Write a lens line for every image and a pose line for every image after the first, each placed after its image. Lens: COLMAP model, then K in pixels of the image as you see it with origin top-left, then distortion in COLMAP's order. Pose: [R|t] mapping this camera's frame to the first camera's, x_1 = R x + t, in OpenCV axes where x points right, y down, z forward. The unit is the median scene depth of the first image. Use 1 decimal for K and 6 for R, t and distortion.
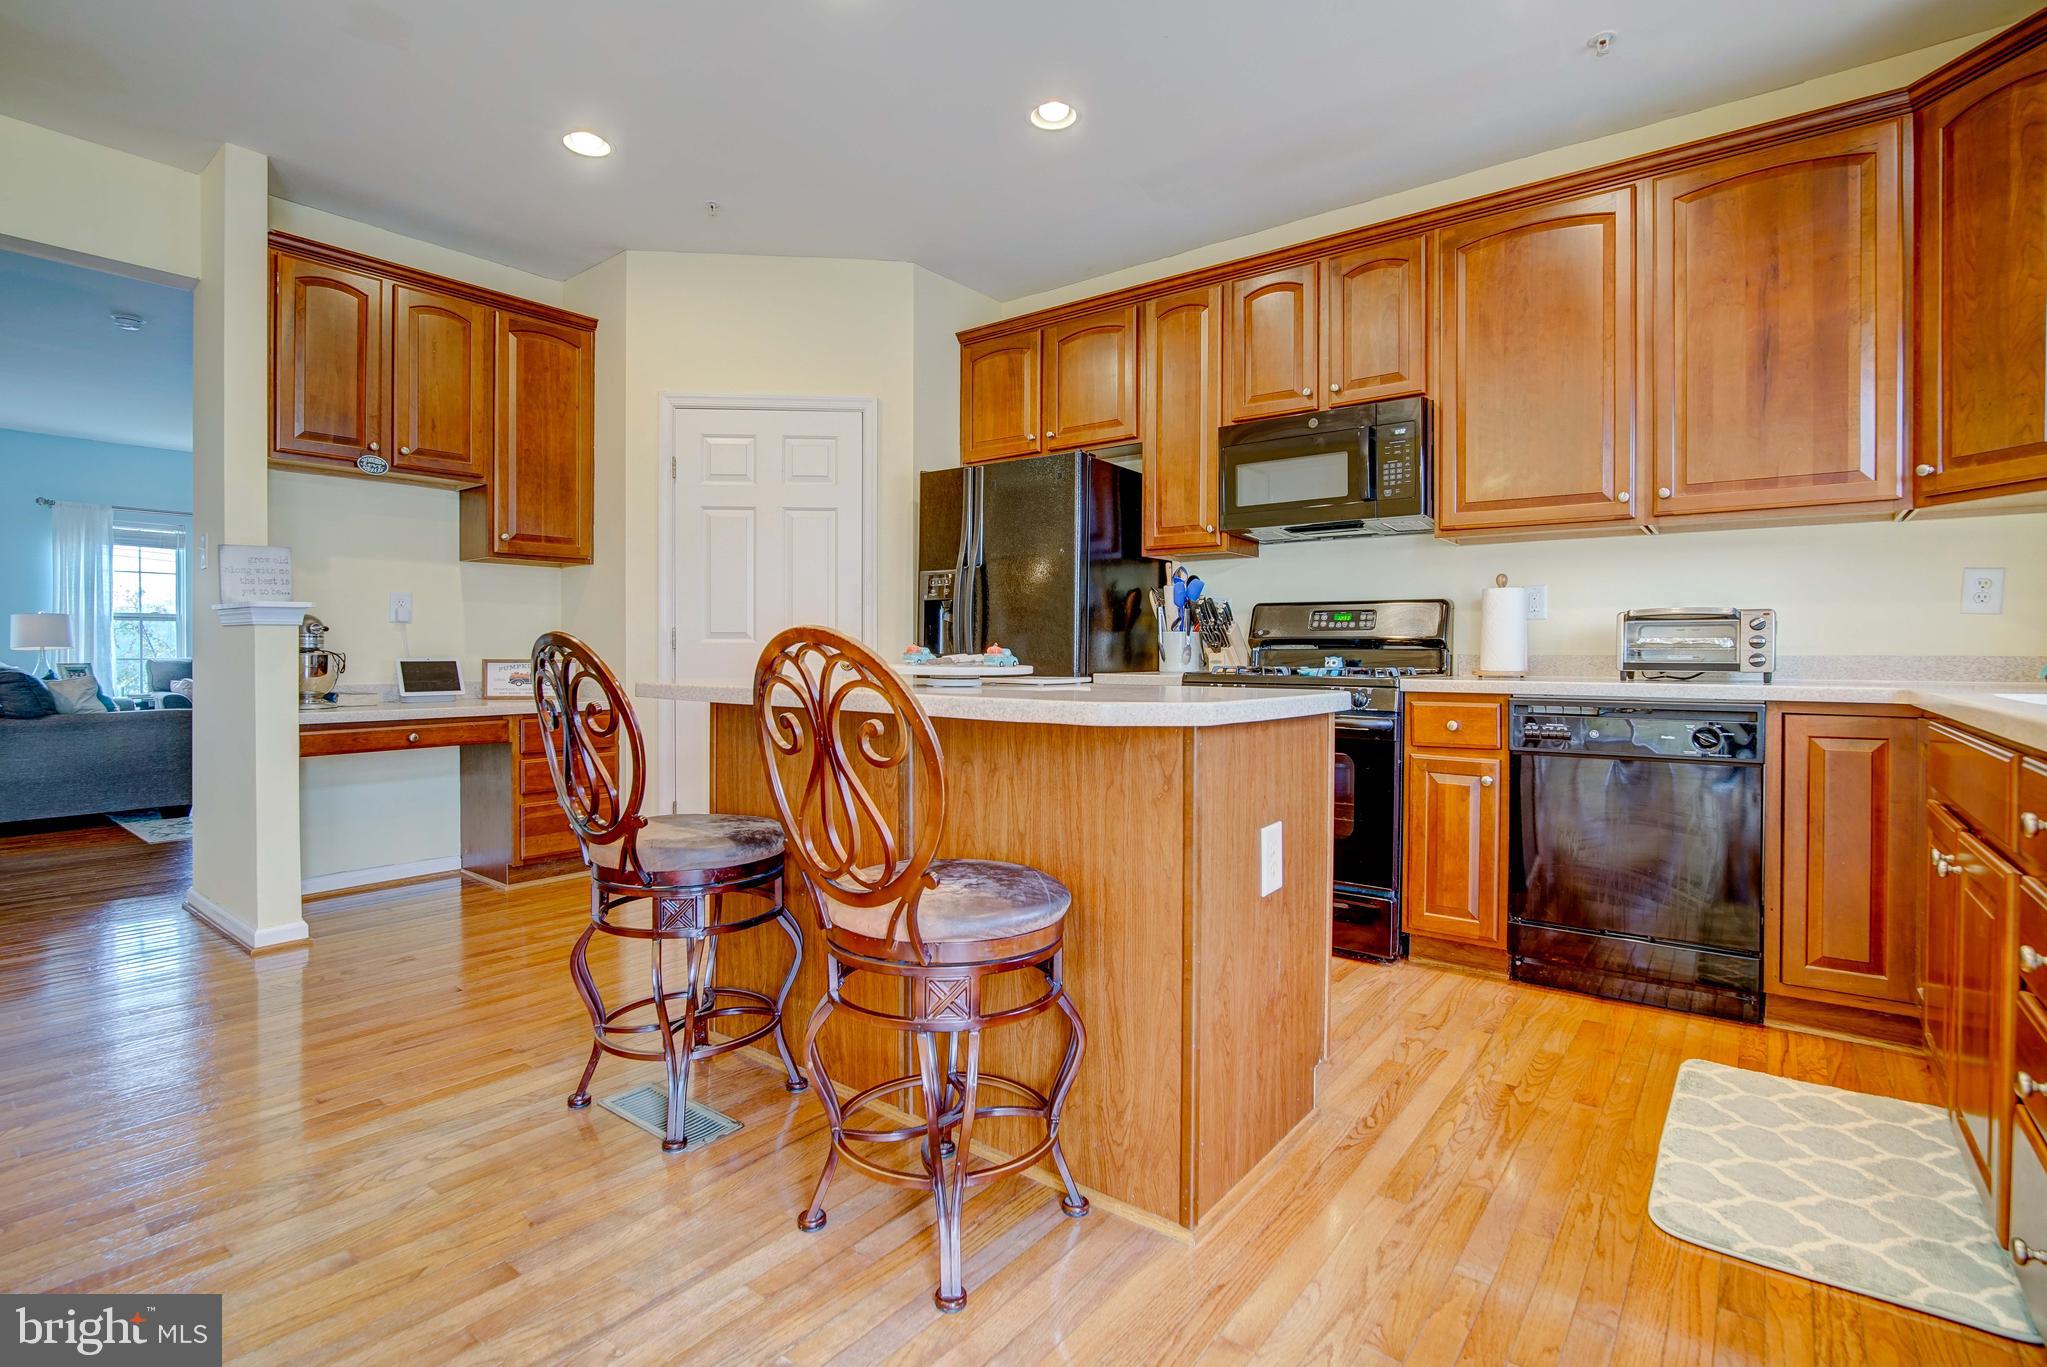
lens RADIAL K [[959.0, 0, 1038.1], [0, 959.0, 686.0], [0, 0, 1]] dist [-0.026884, 0.000482]
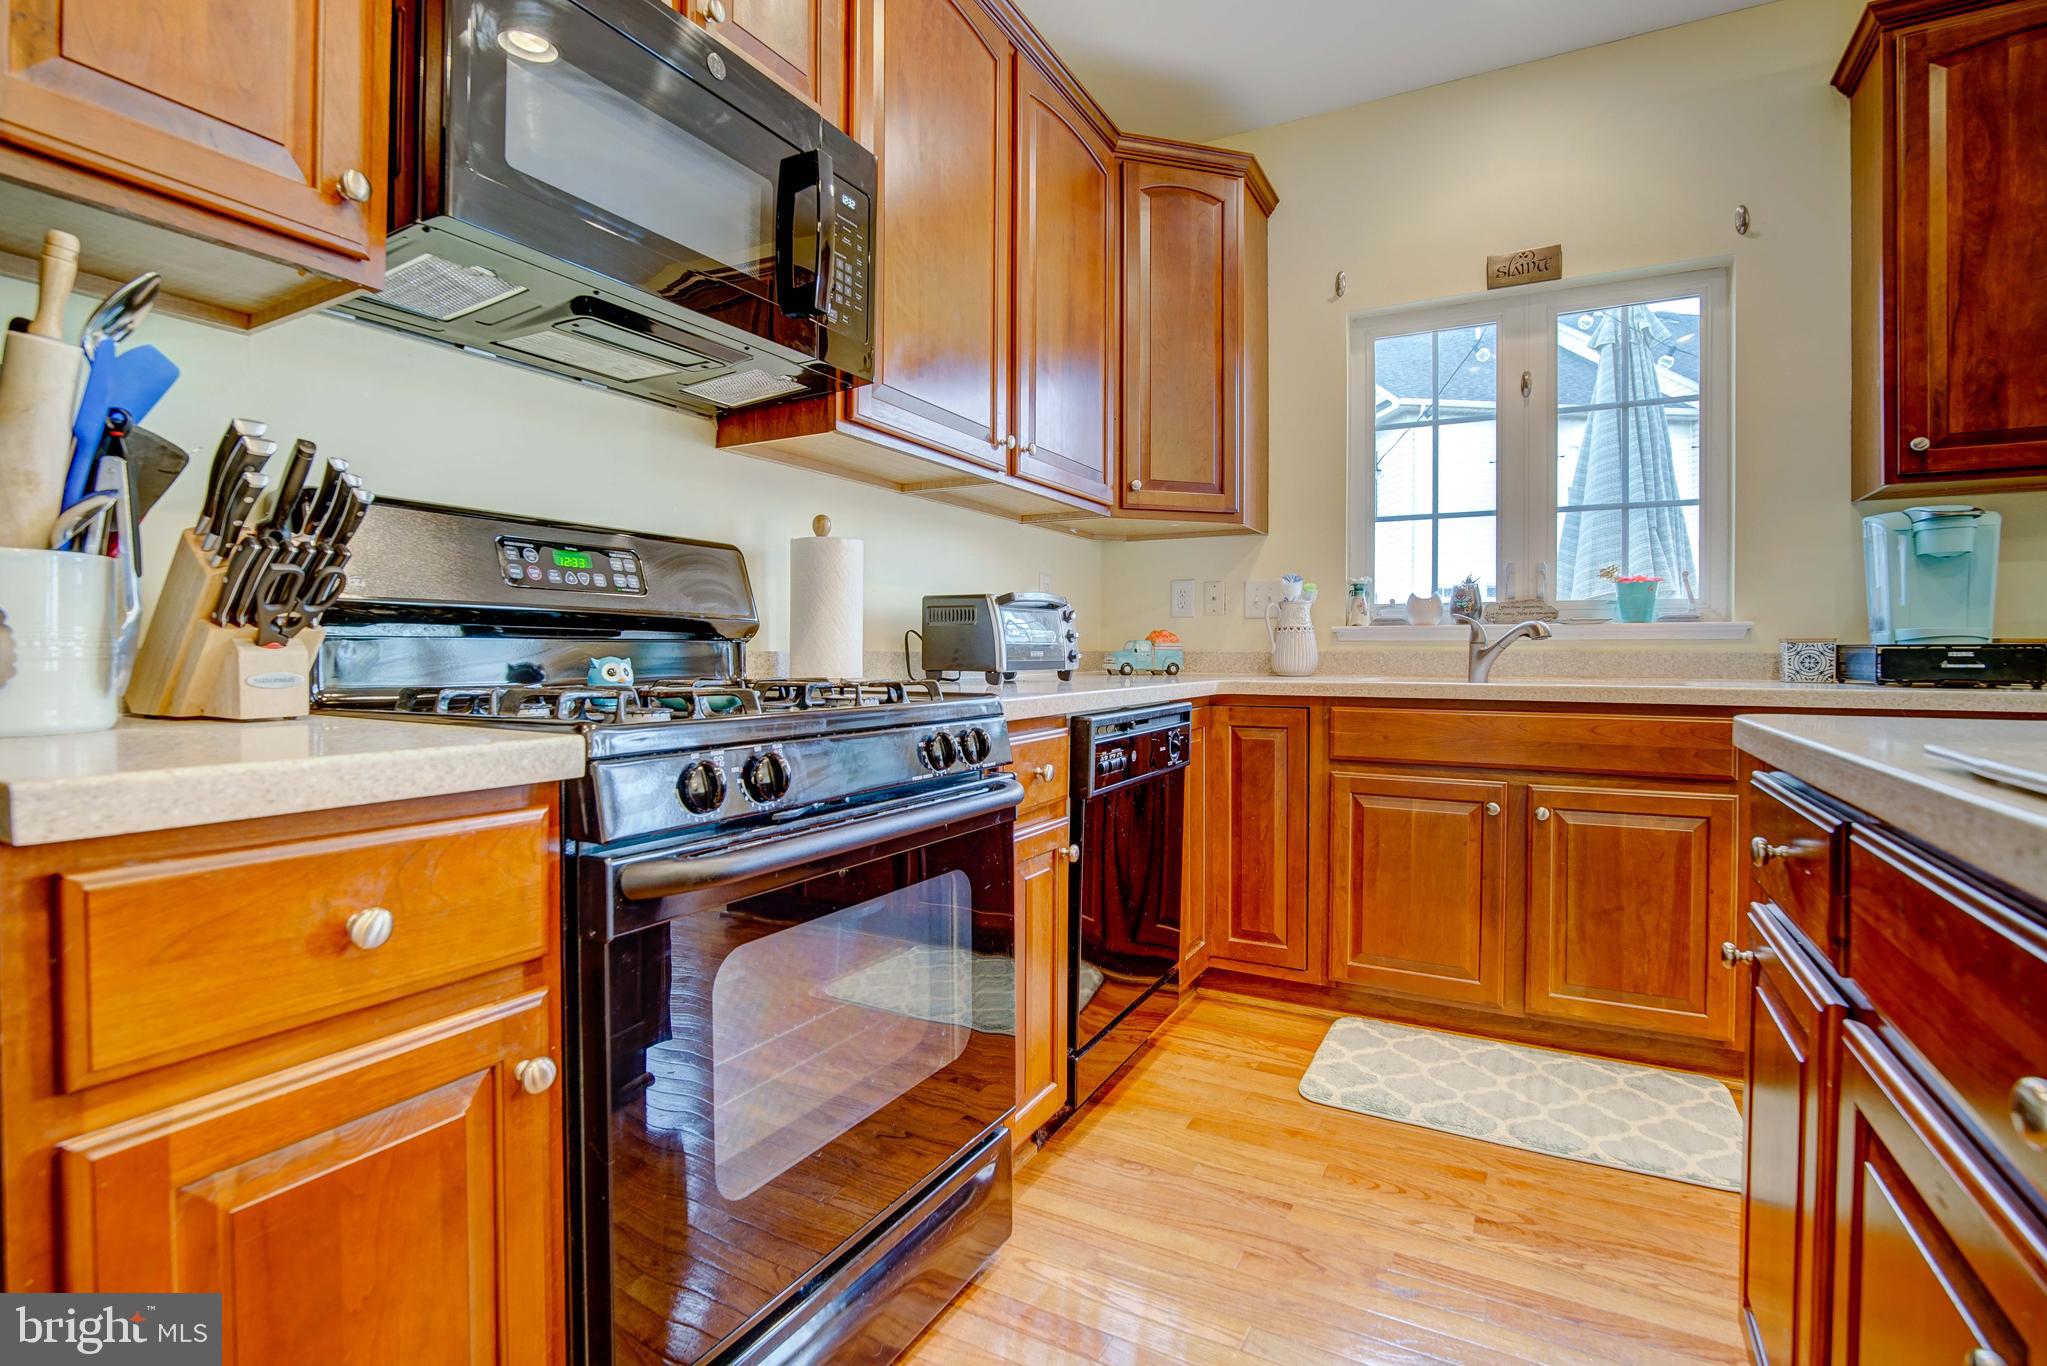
lens RADIAL K [[964.4, 0, 1020.7], [0, 964.4, 661.4], [0, 0, 1]] dist [-0.031811, 0.006058]
pose [[-0.148422, -0.016292, 0.988790, -0.176082], [0.028512, 0.999378, 0.020747, -0.048623], [-0.988513, 0.031272, -0.147865, 1.333997]]
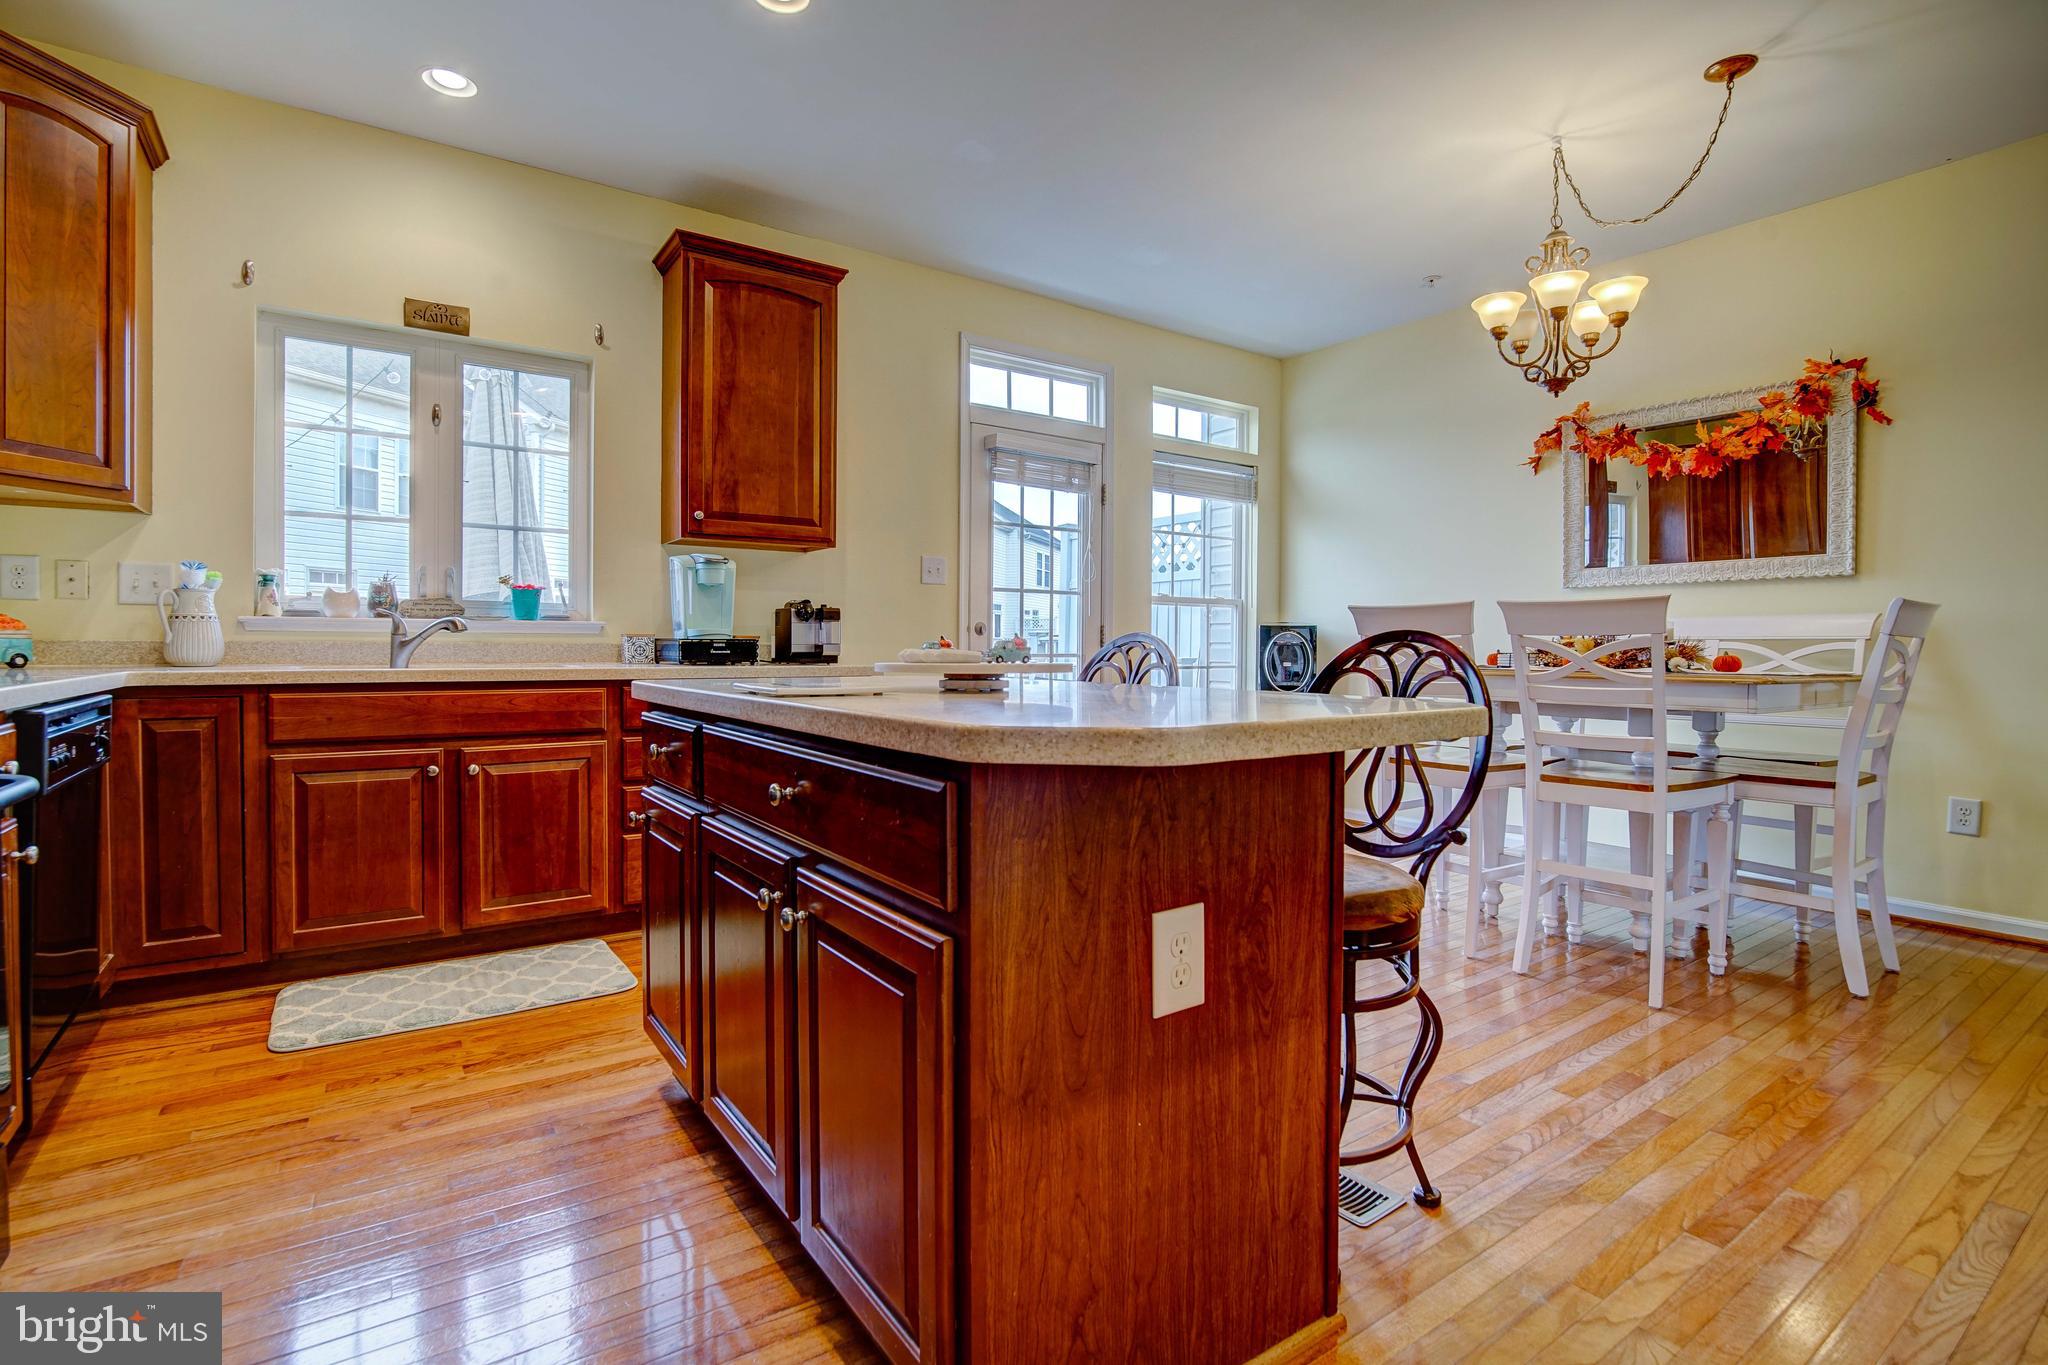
lens RADIAL K [[964.1, 0, 1019.8], [0, 964.1, 664.3], [0, 0, 1]] dist [-0.028304, 0.006145]
pose [[-0.951472, -0.017762, 0.307222, -0.344137], [-0.002126, 0.998688, 0.051154, -0.059443], [-0.307727, 0.048019, -0.950262, 1.614516]]
